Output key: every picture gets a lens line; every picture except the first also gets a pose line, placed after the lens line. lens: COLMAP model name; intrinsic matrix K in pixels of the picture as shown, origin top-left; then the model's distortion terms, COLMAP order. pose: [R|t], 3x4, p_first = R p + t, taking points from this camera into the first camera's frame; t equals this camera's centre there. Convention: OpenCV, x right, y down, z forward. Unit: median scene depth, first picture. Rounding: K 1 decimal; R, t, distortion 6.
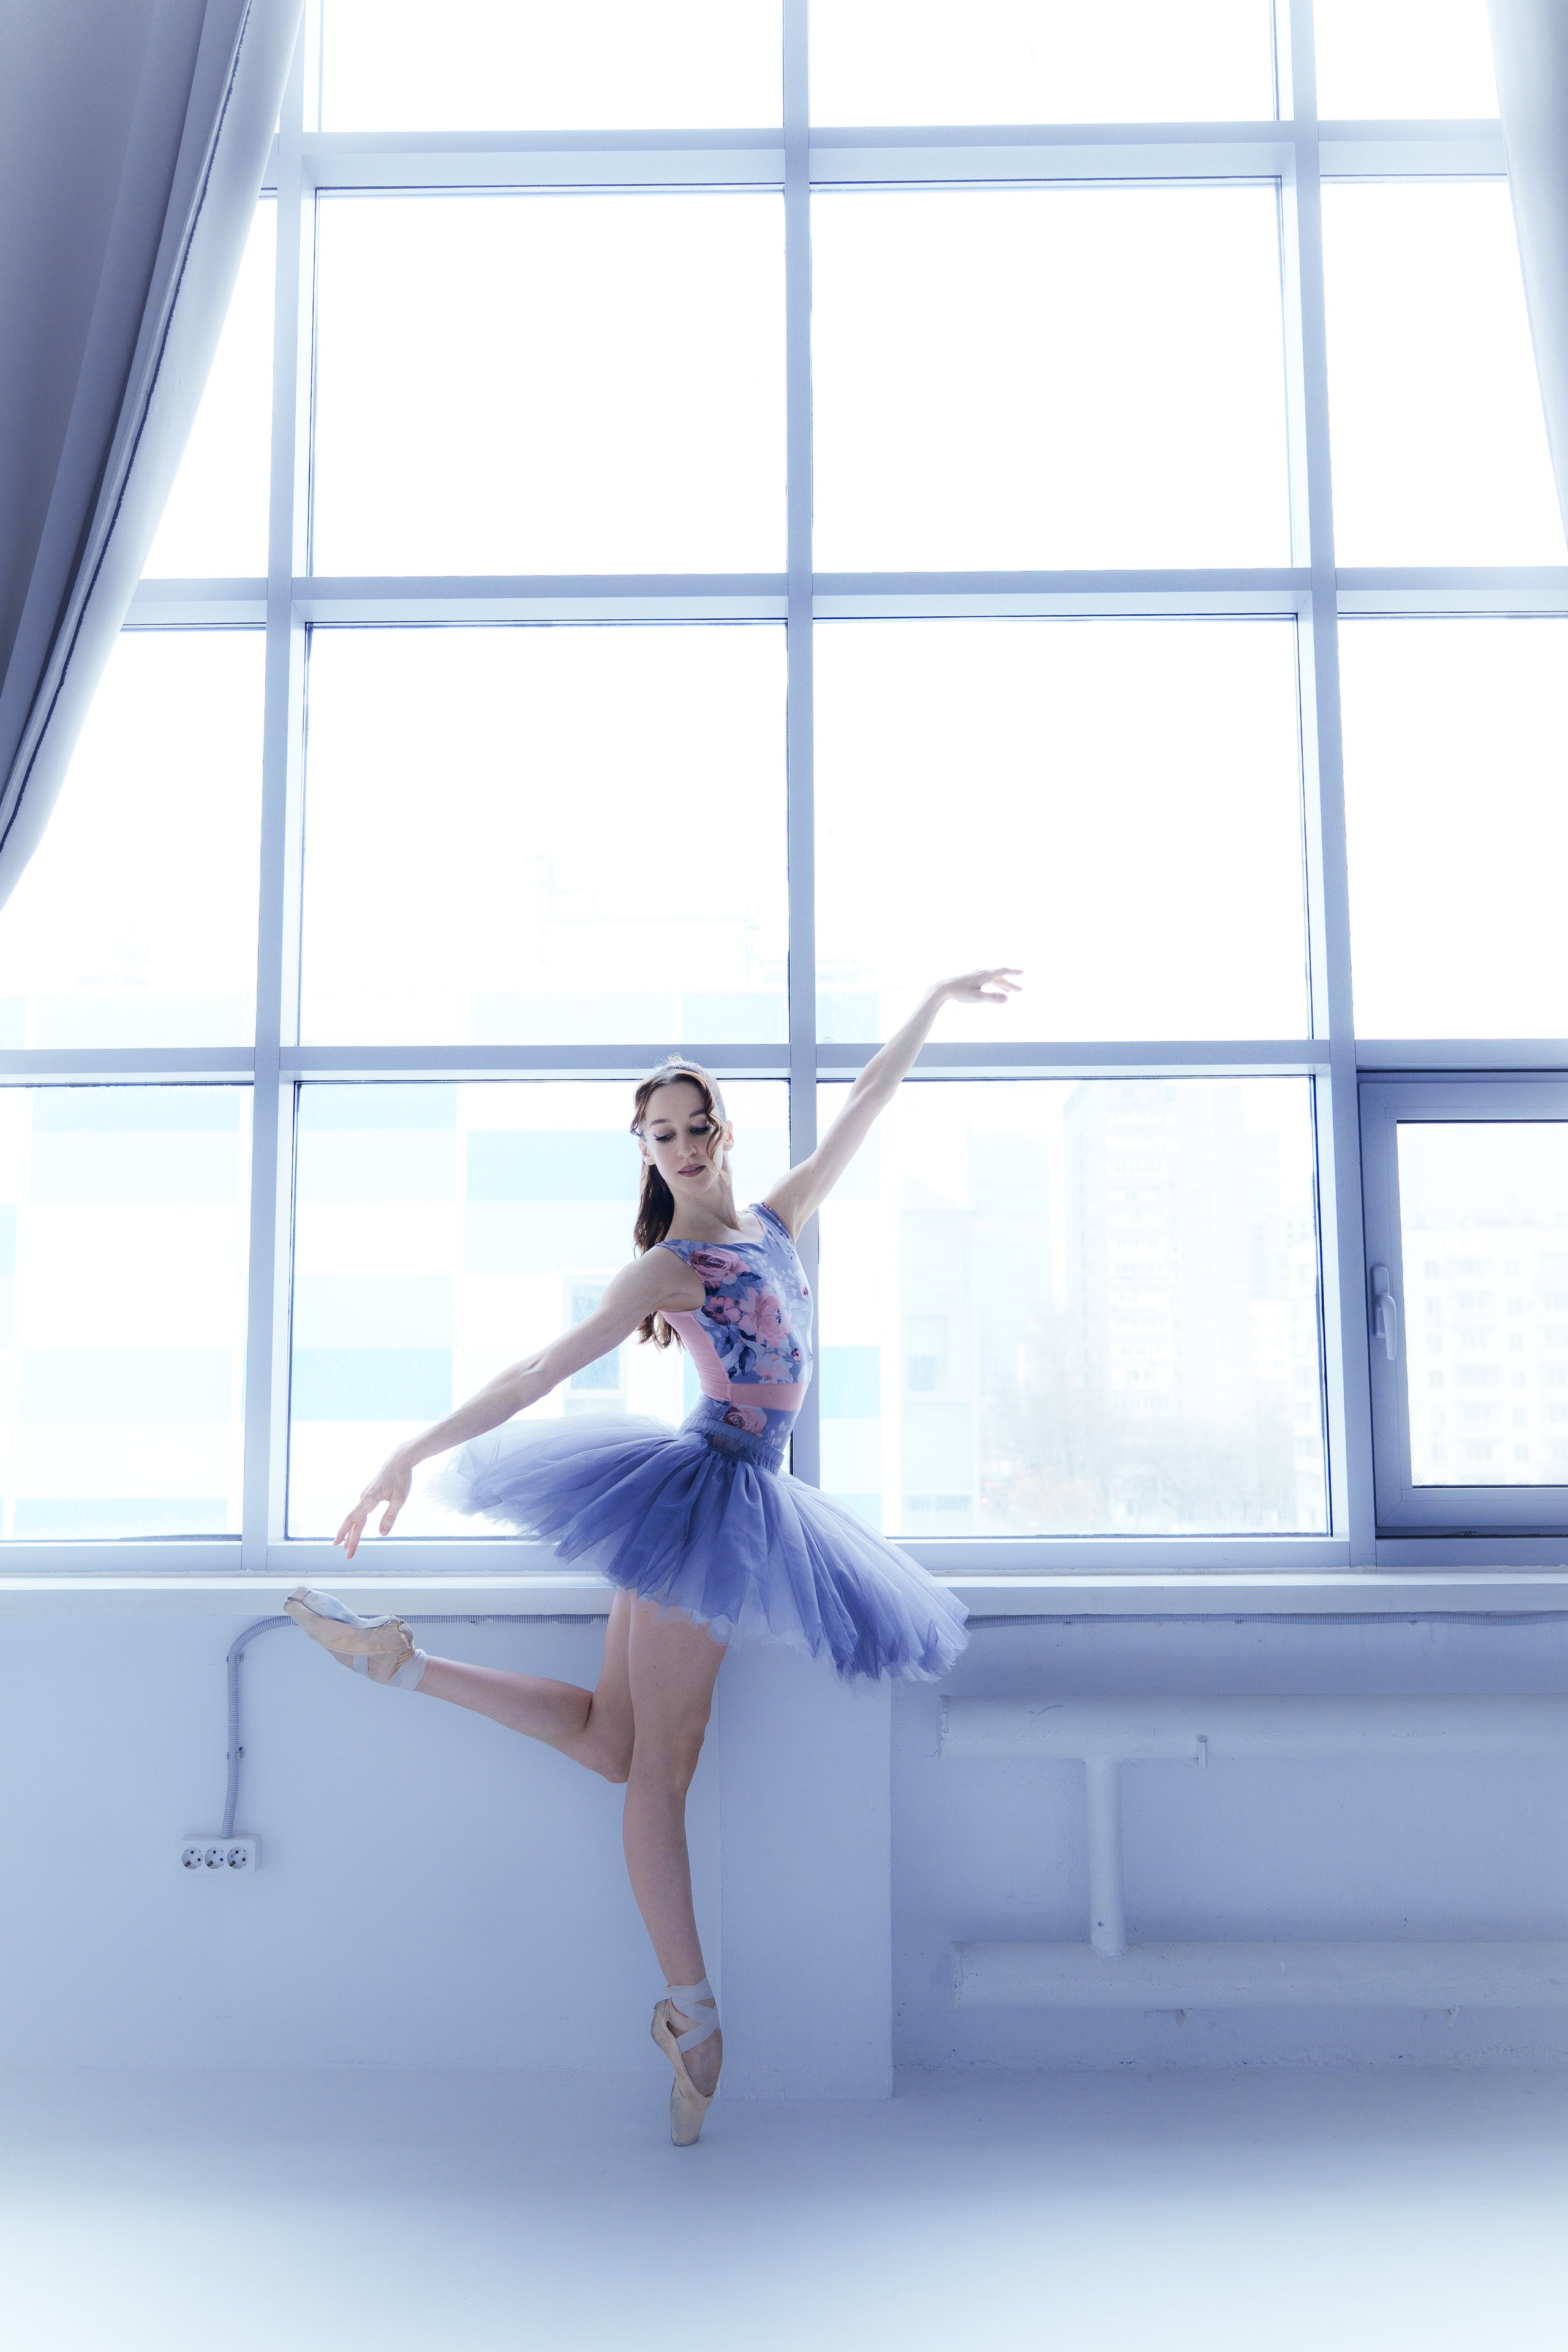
lens RADIAL K [[1952.6, 0, 784.0], [0, 1952.6, 1176.0], [0, 0, 1]] dist [0.007547, 0.003482]
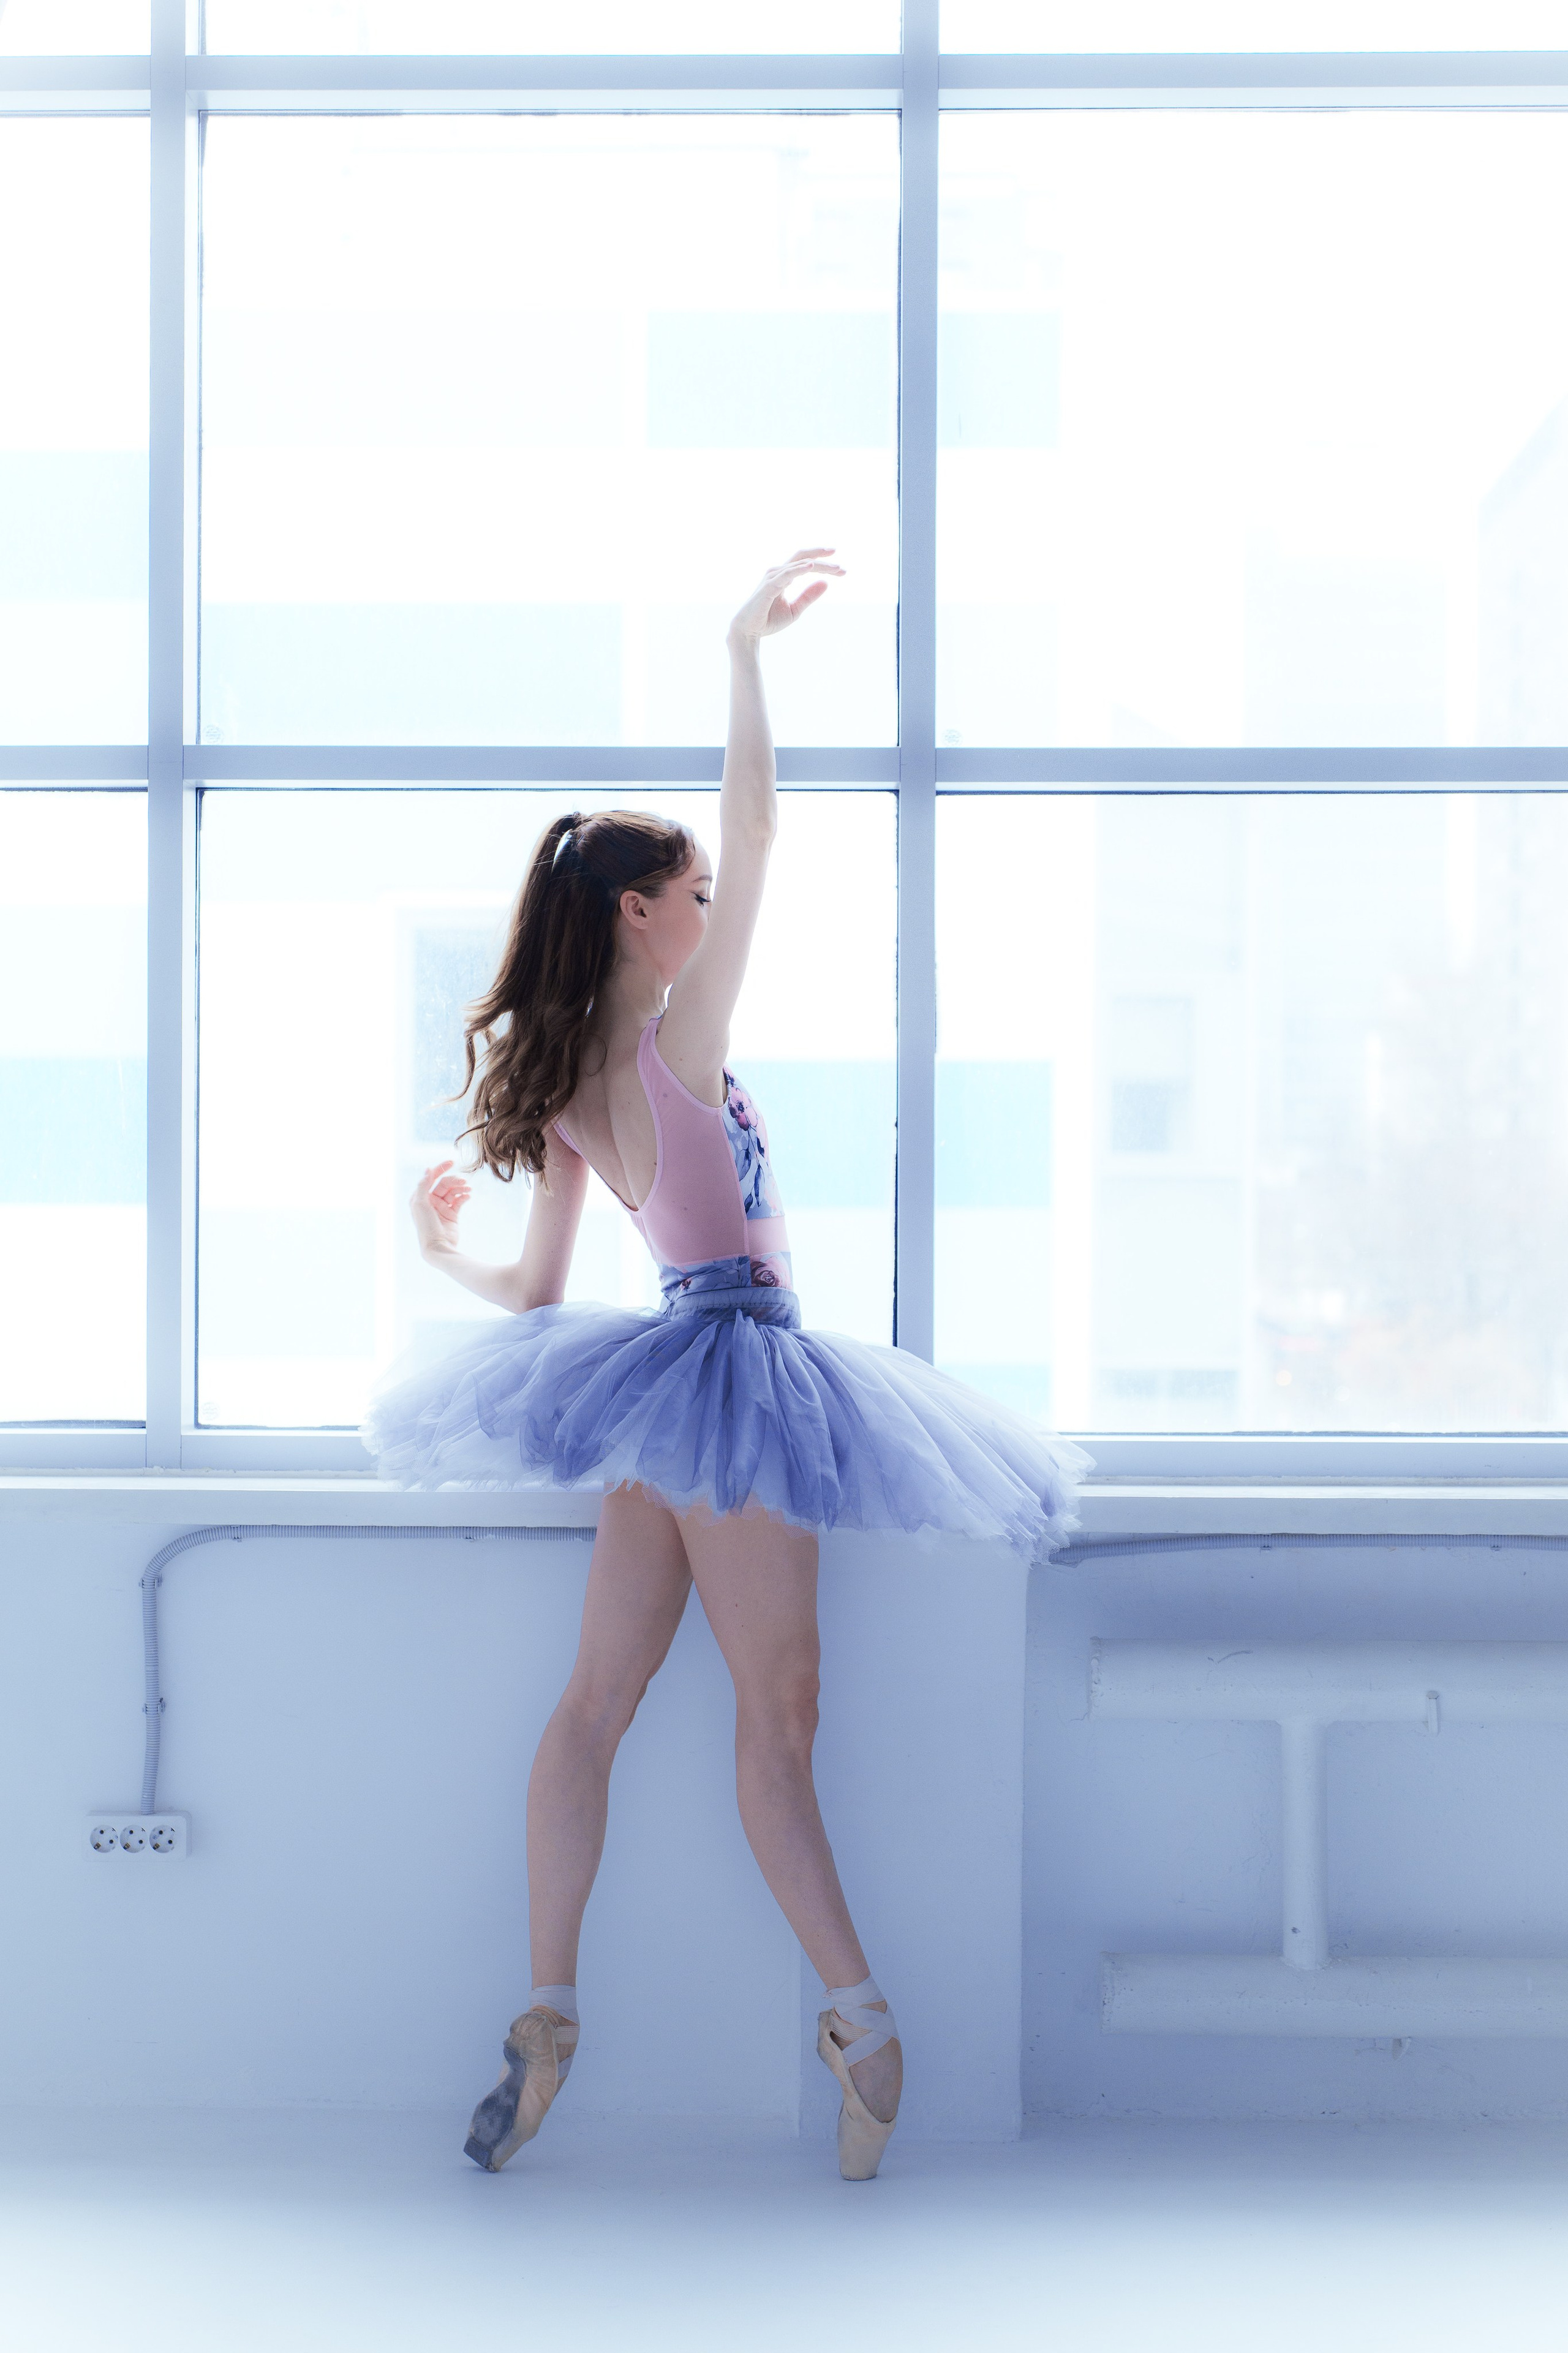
lens RADIAL K [[4278.8, 0, 784.0], [0, 4278.8, 1176.5], [0, 0, 1]] dist [0.070810, 0.099852]
pose [[0.999844, 0.008665, -0.015396, -0.014459], [-0.006777, 0.992911, 0.118669, -0.103809], [0.016315, -0.118547, 0.992814, -0.606184]]
